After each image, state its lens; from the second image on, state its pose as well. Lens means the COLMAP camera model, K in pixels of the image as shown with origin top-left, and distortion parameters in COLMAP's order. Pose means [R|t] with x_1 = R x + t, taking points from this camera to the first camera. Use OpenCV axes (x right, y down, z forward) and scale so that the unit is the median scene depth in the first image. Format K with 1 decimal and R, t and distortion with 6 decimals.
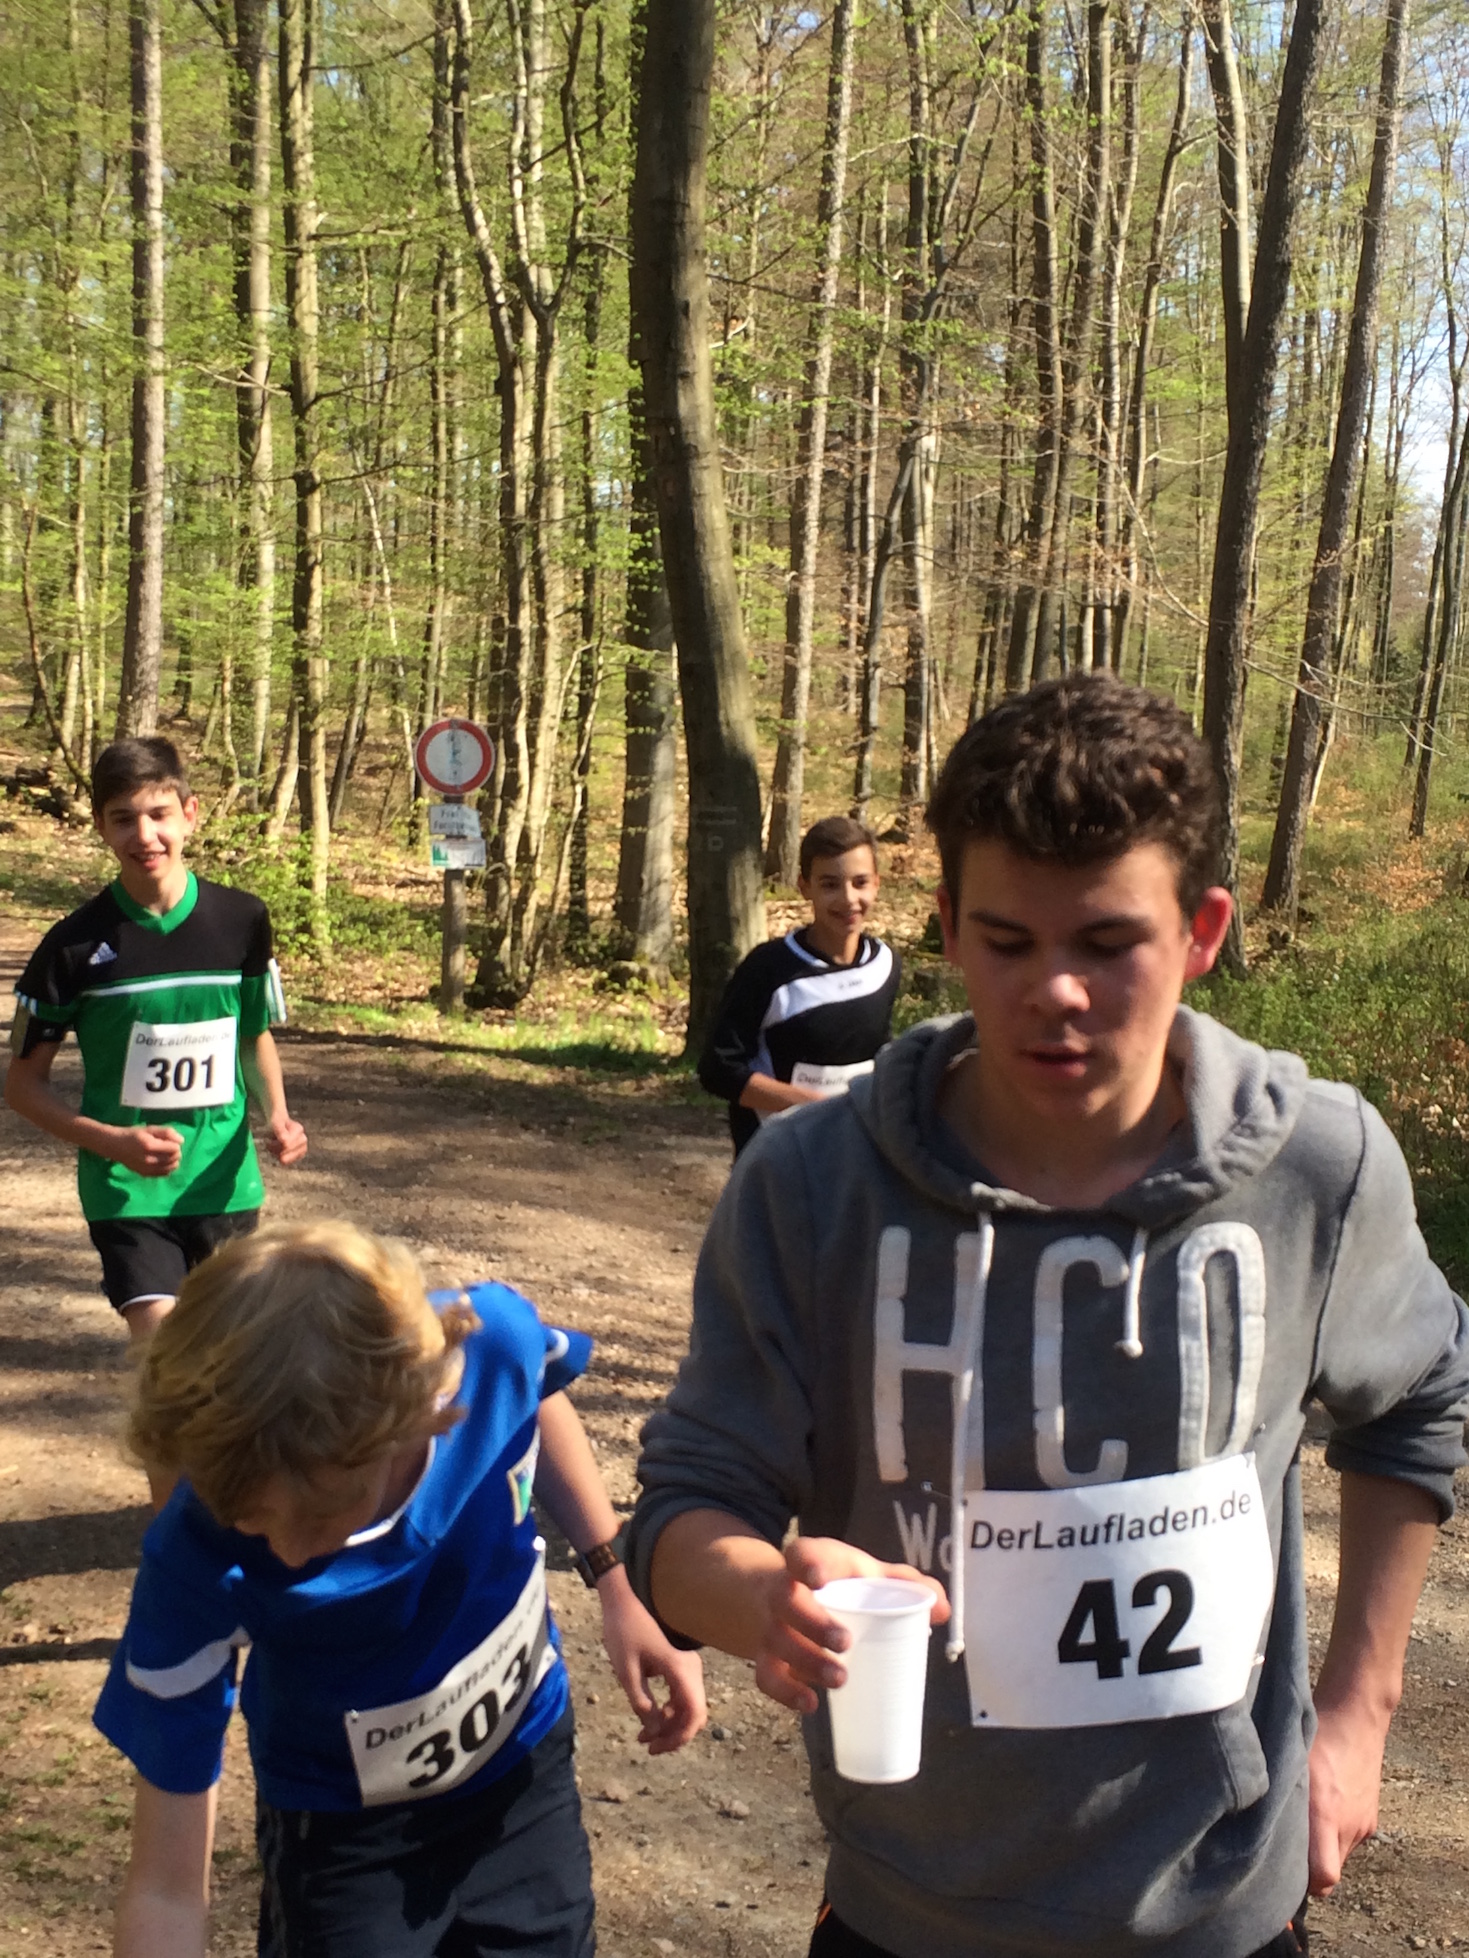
lens RADIAL K [[2682.4, 0, 705.8], [0, 2682.4, 986.2], [0, 0, 1]] dist [0.061295, -0.122806]
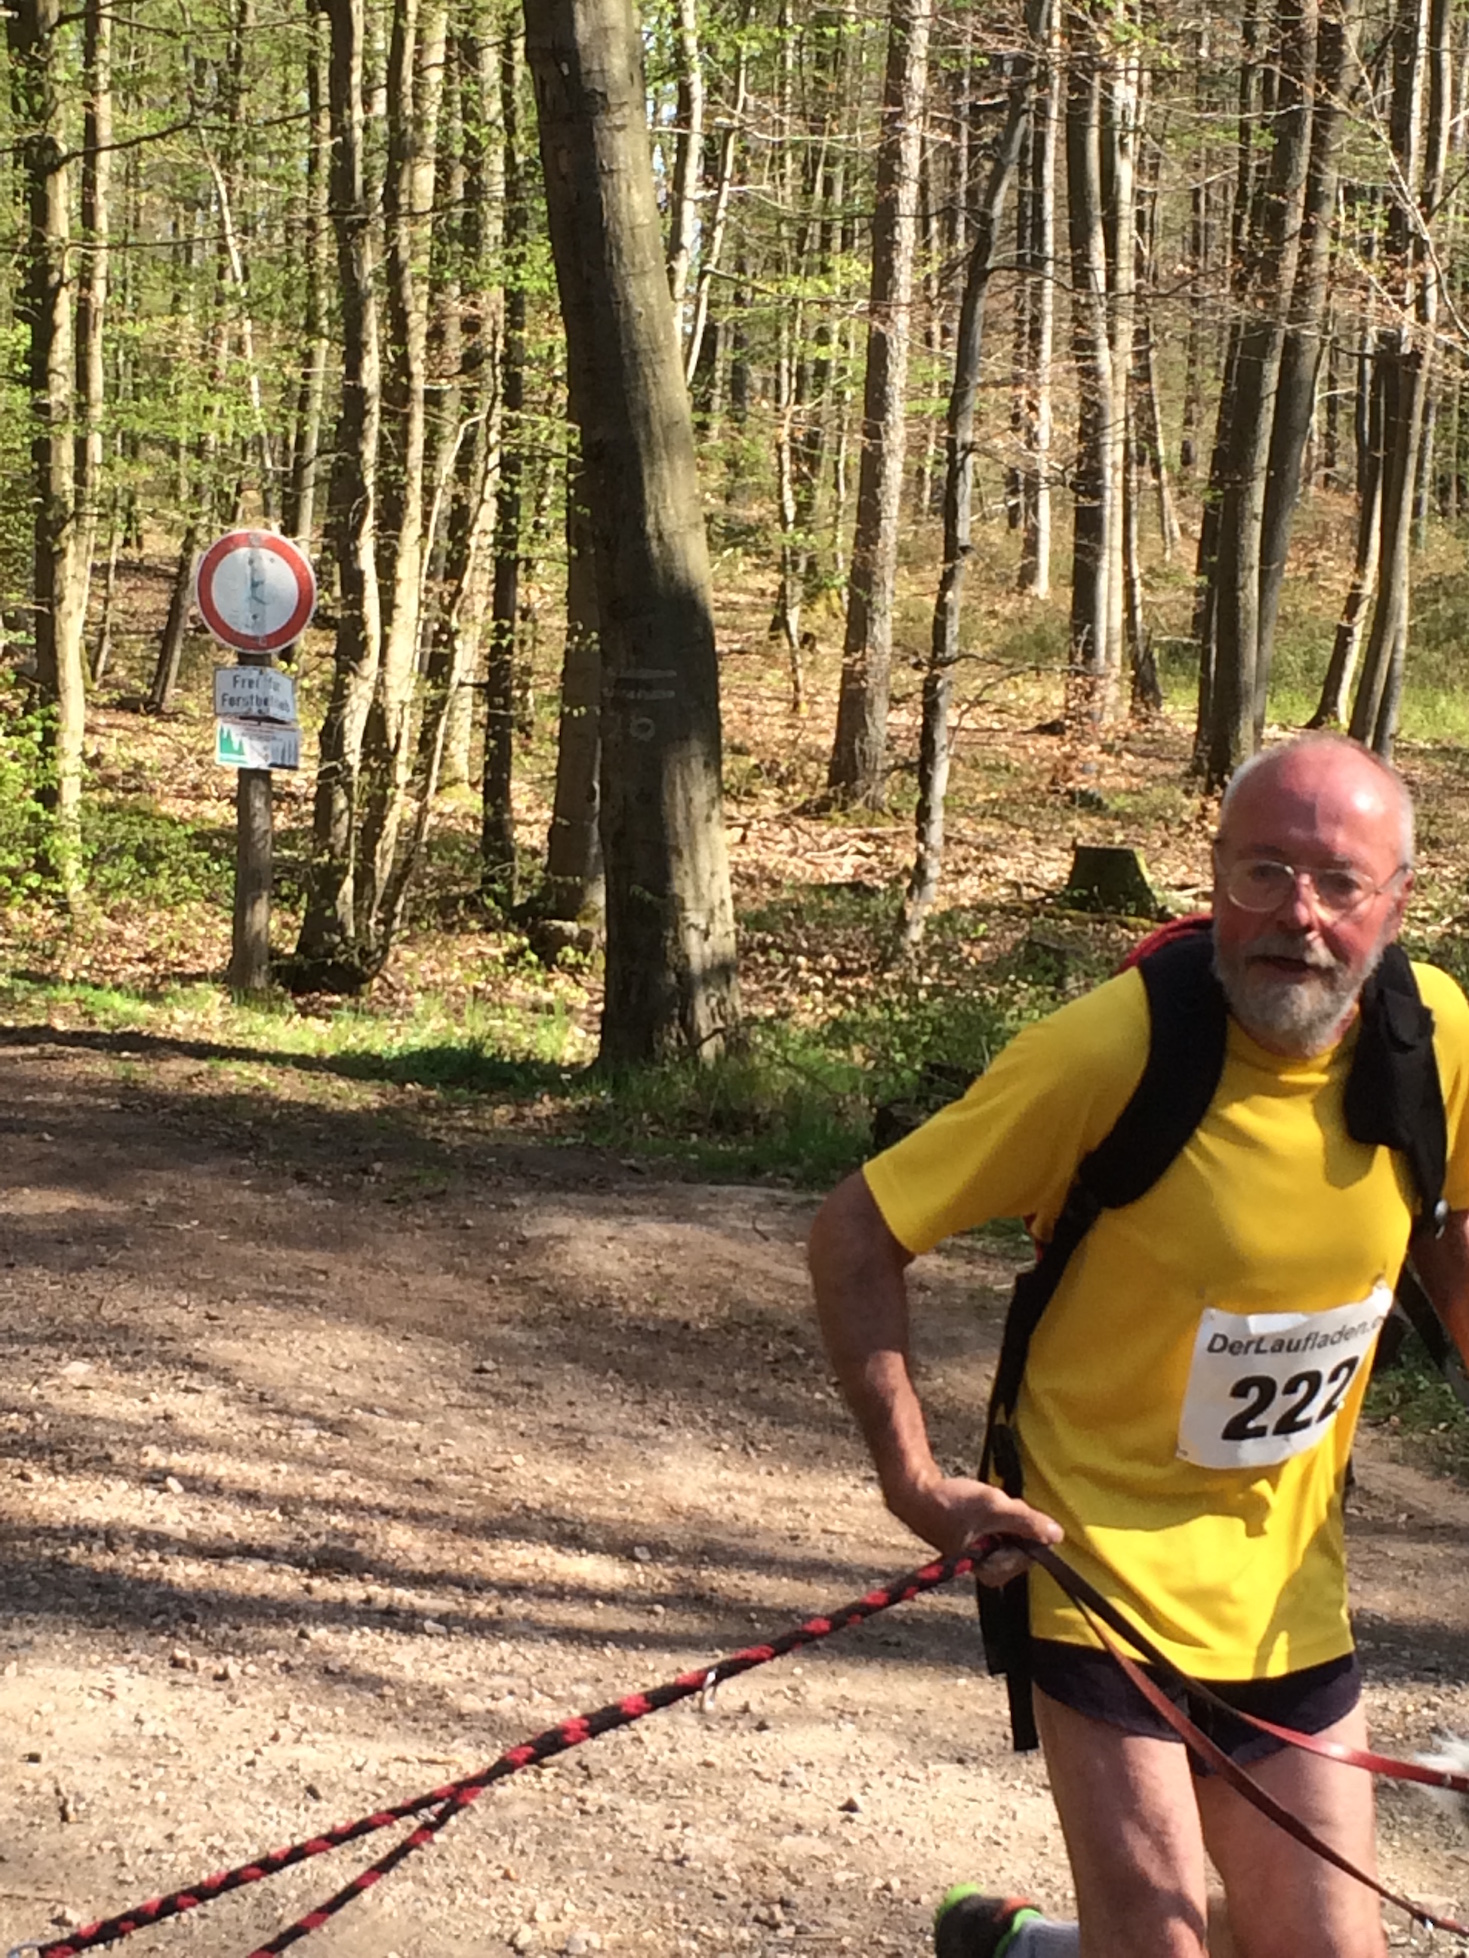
lens RADIAL K [[4300.7, 0, 820.2], [0, 4300.7, 977.6], [0, 0, 1]] dist [0.080297, -0.111680]
pose [[0.999412, 0.003578, -0.034098, 0.071887], [-0.003569, 0.999994, 0.000339, 0.004067], [0.034099, -0.000217, 0.999418, -0.003671]]
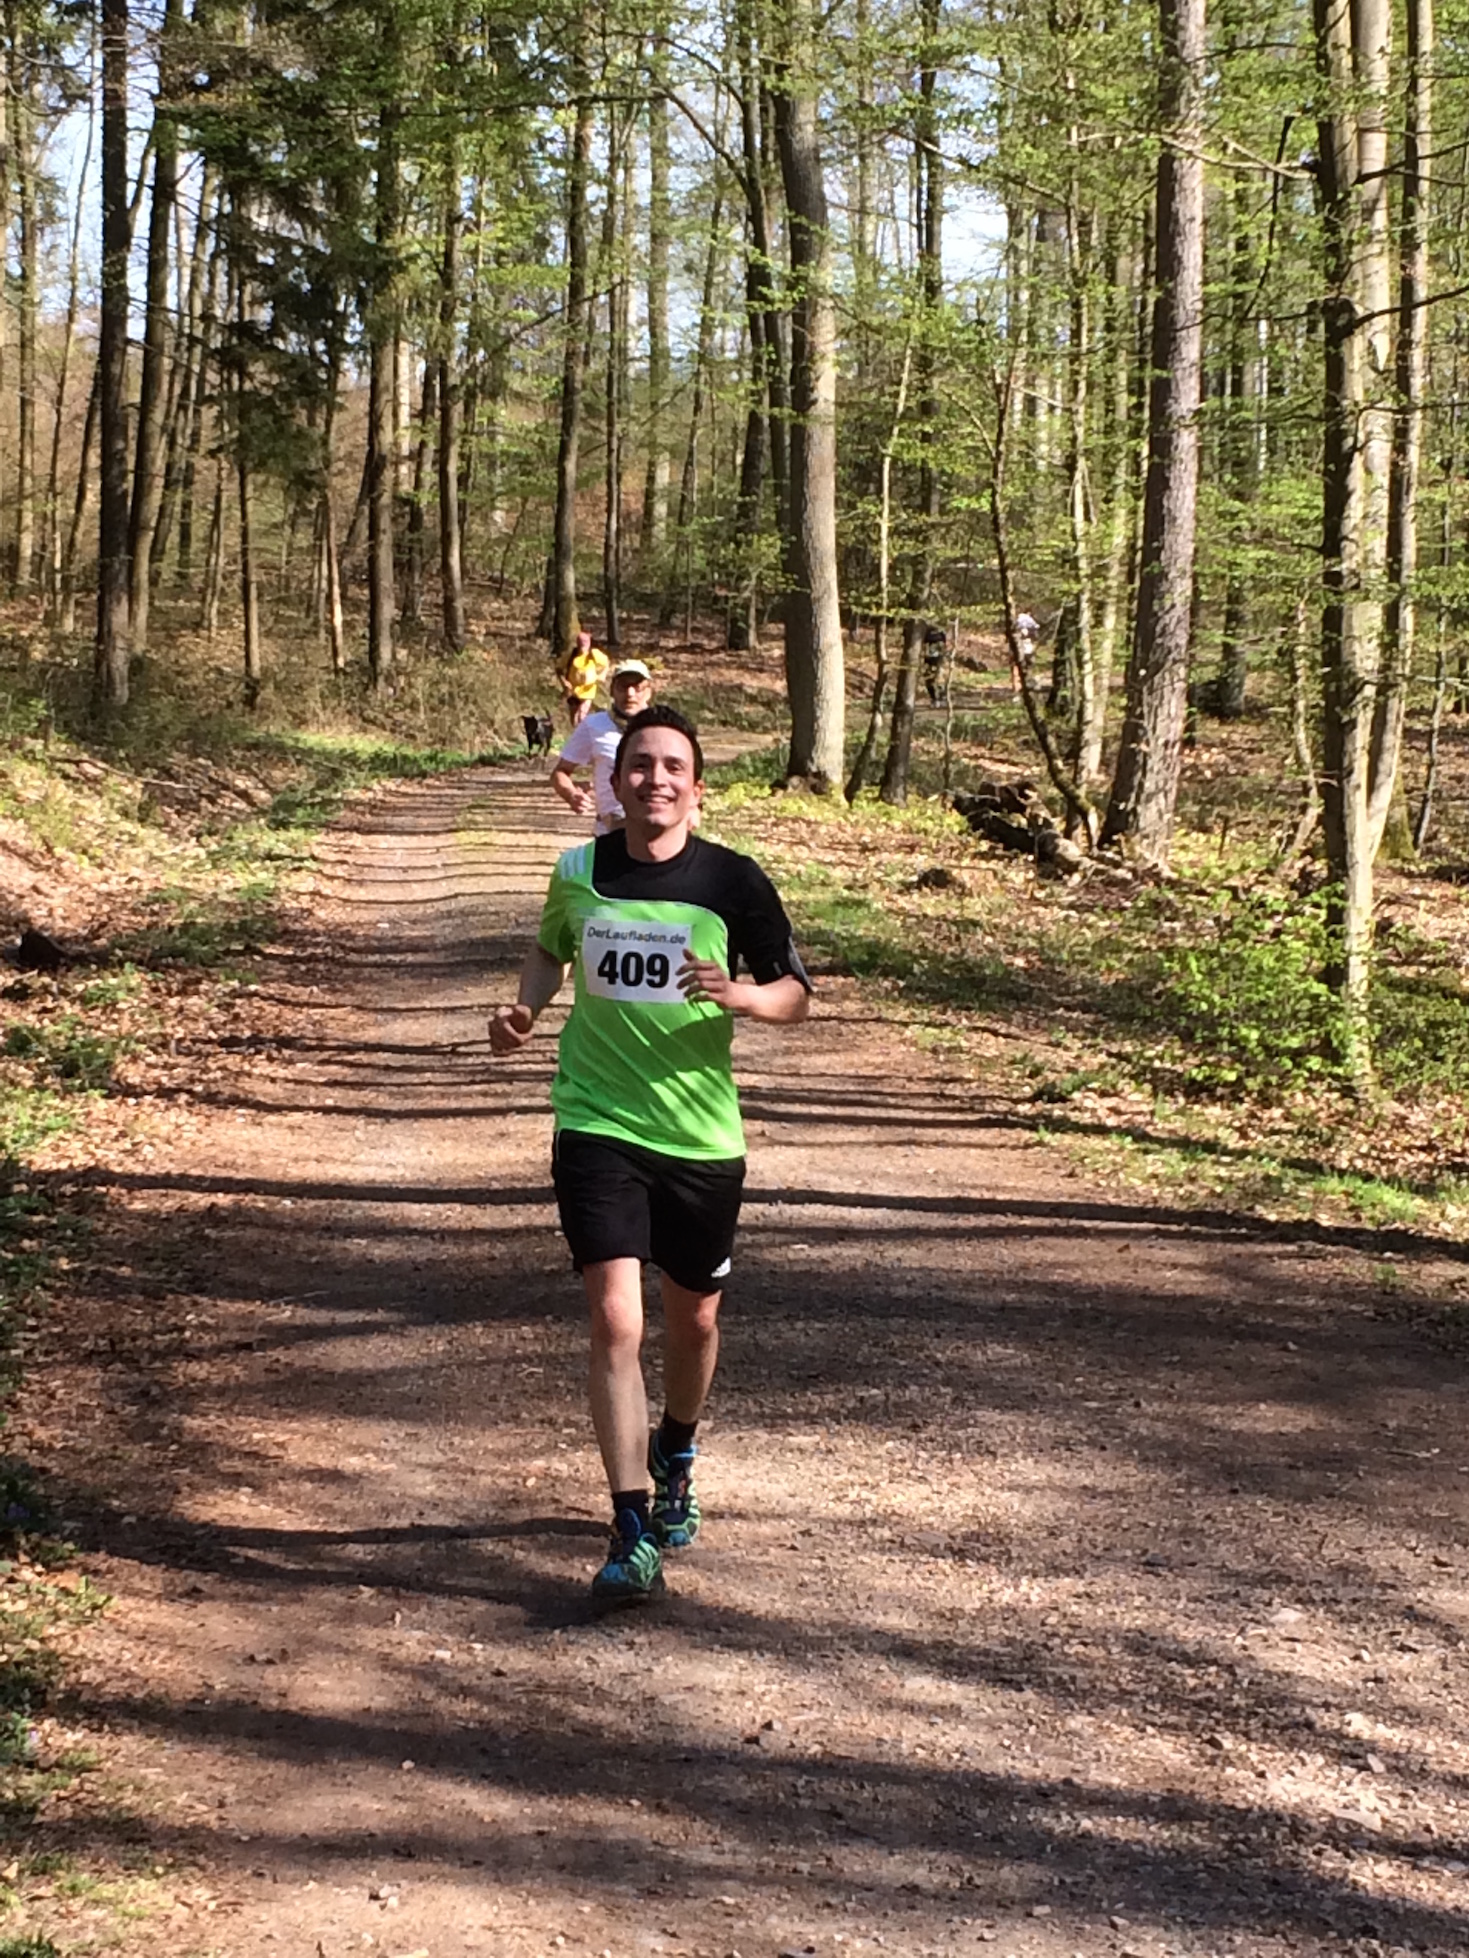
lens RADIAL K [[4176.3, 0, 828.8], [0, 4176.3, 978.9], [0, 0, 1]] dist [-0.016397, 0.251438]
pose [[0.936879, 0.011795, -0.349455, 0.080514], [-0.023243, 0.999321, -0.028584, -0.007582], [0.348881, 0.034902, 0.936517, 0.078796]]
